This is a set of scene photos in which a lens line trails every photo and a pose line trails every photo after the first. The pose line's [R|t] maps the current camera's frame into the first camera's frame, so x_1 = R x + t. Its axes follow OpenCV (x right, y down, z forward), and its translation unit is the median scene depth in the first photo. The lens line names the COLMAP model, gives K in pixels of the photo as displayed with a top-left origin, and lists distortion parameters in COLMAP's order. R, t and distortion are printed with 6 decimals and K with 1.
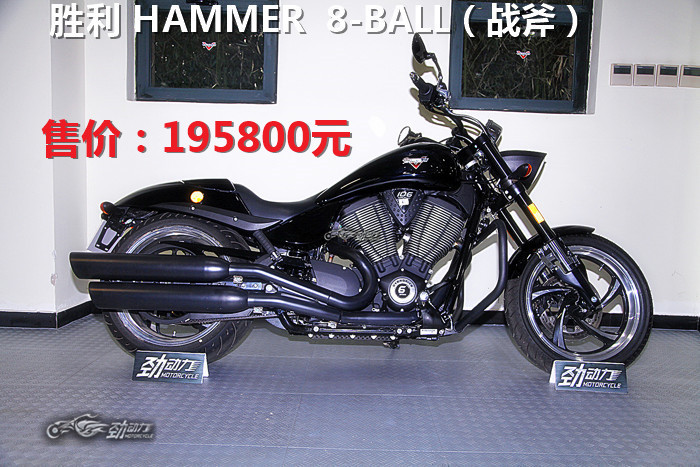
lens RADIAL K [[563.6, 0, 350.0], [0, 563.6, 233.5], [0, 0, 1]] dist [-0.000573, -0.000073]
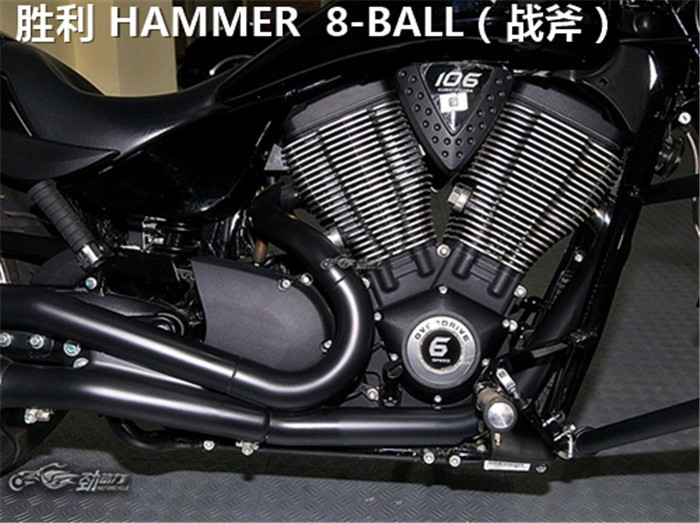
lens RADIAL K [[709.9, 0, 350.0], [0, 709.9, 261.5], [0, 0, 1]] dist [0.011182, 0.007338]
pose [[0.998724, 0.015625, -0.048018, 0.053631], [-0.003628, 0.970667, 0.240399, -0.065864], [0.050366, -0.239918, 0.969486, 0.545713]]
